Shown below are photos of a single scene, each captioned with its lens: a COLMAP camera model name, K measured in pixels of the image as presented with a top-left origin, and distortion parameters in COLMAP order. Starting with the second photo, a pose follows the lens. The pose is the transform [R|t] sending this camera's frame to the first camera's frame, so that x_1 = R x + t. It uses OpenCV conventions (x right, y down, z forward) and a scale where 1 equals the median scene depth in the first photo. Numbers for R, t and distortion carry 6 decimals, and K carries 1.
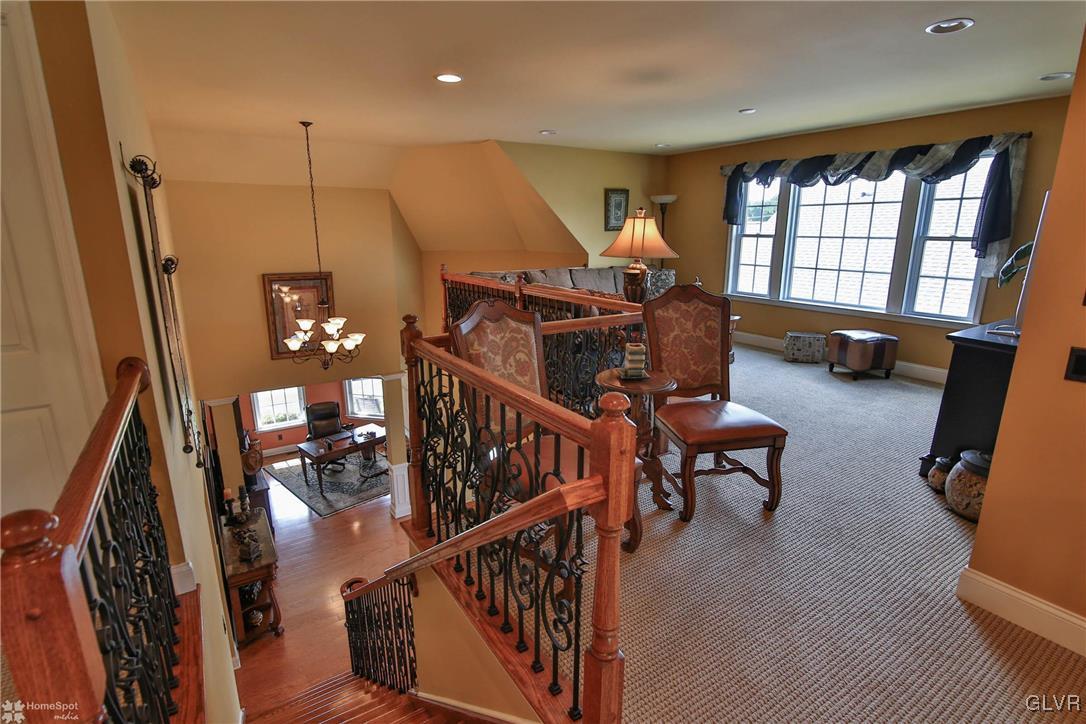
lens RADIAL K [[526.8, 0, 539.3], [0, 526.8, 363.4], [0, 0, 1]] dist [-0.018089, -0.000171]
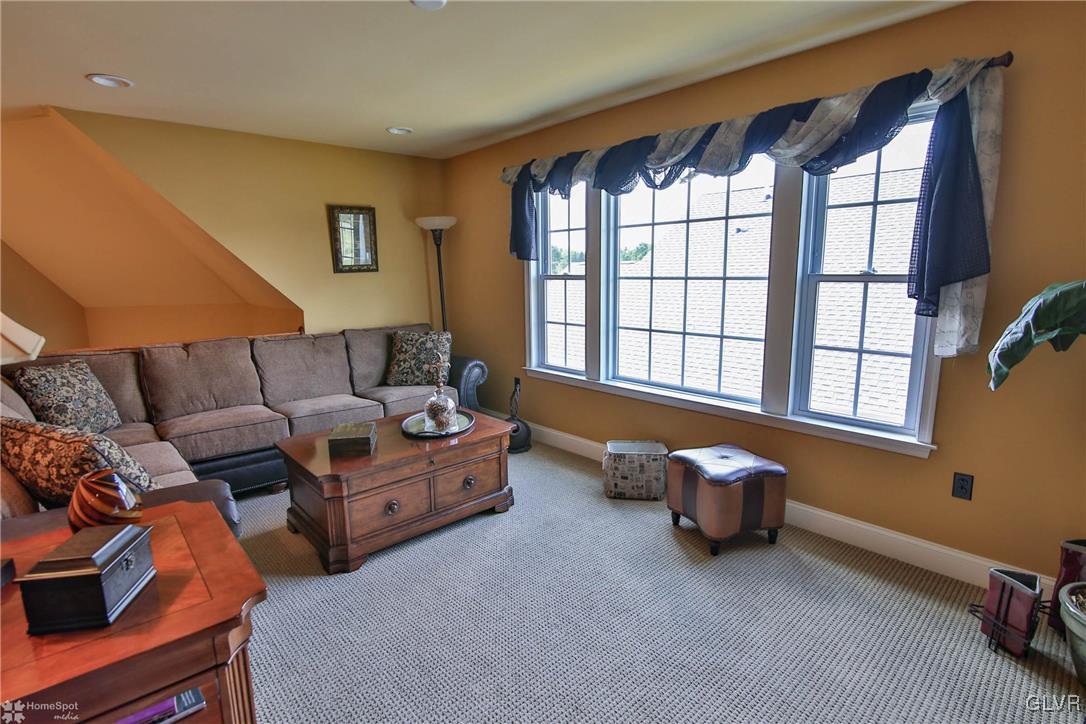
lens RADIAL K [[526.8, 0, 539.3], [0, 526.8, 363.4], [0, 0, 1]] dist [-0.018089, -0.000171]
pose [[0.986063, -0.036930, 0.162223, 0.339065], [0.049433, 0.996053, -0.073721, -0.116929], [-0.158861, 0.080713, 0.983996, 0.481253]]
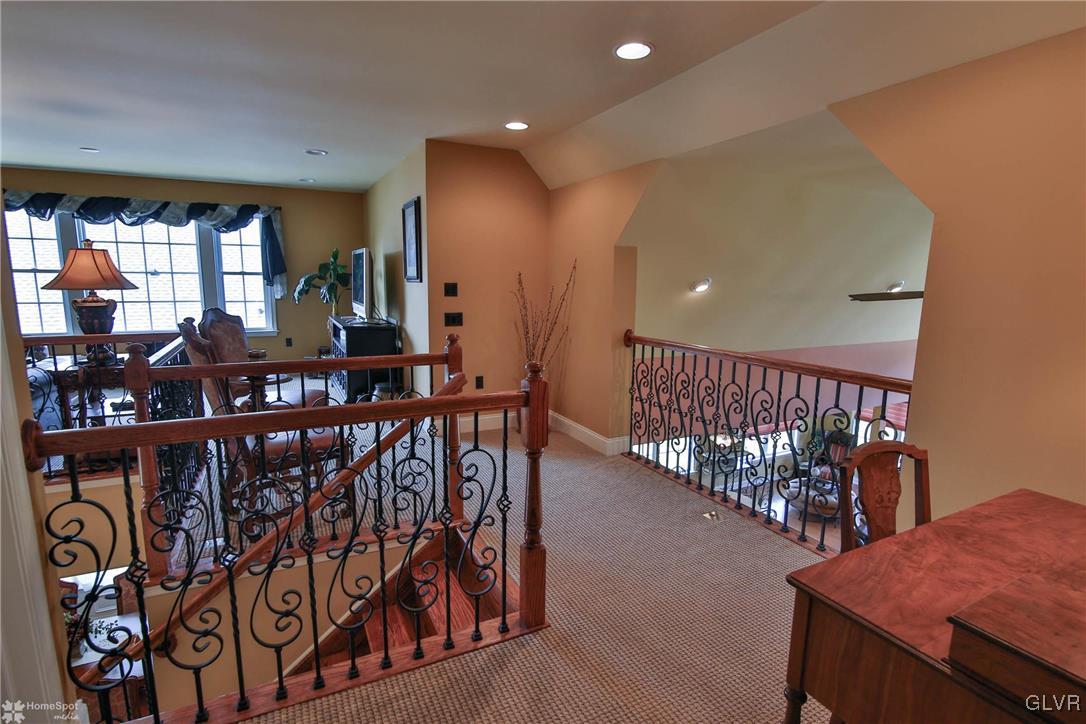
lens RADIAL K [[531.2, 0, 538.8], [0, 531.2, 365.2], [0, 0, 1]] dist [-0.020909, 0.000673]
pose [[0.111527, -0.159623, 0.980858, -0.479948], [0.229241, 0.964528, 0.130900, -0.006044], [-0.966959, 0.210254, 0.144163, 0.076815]]
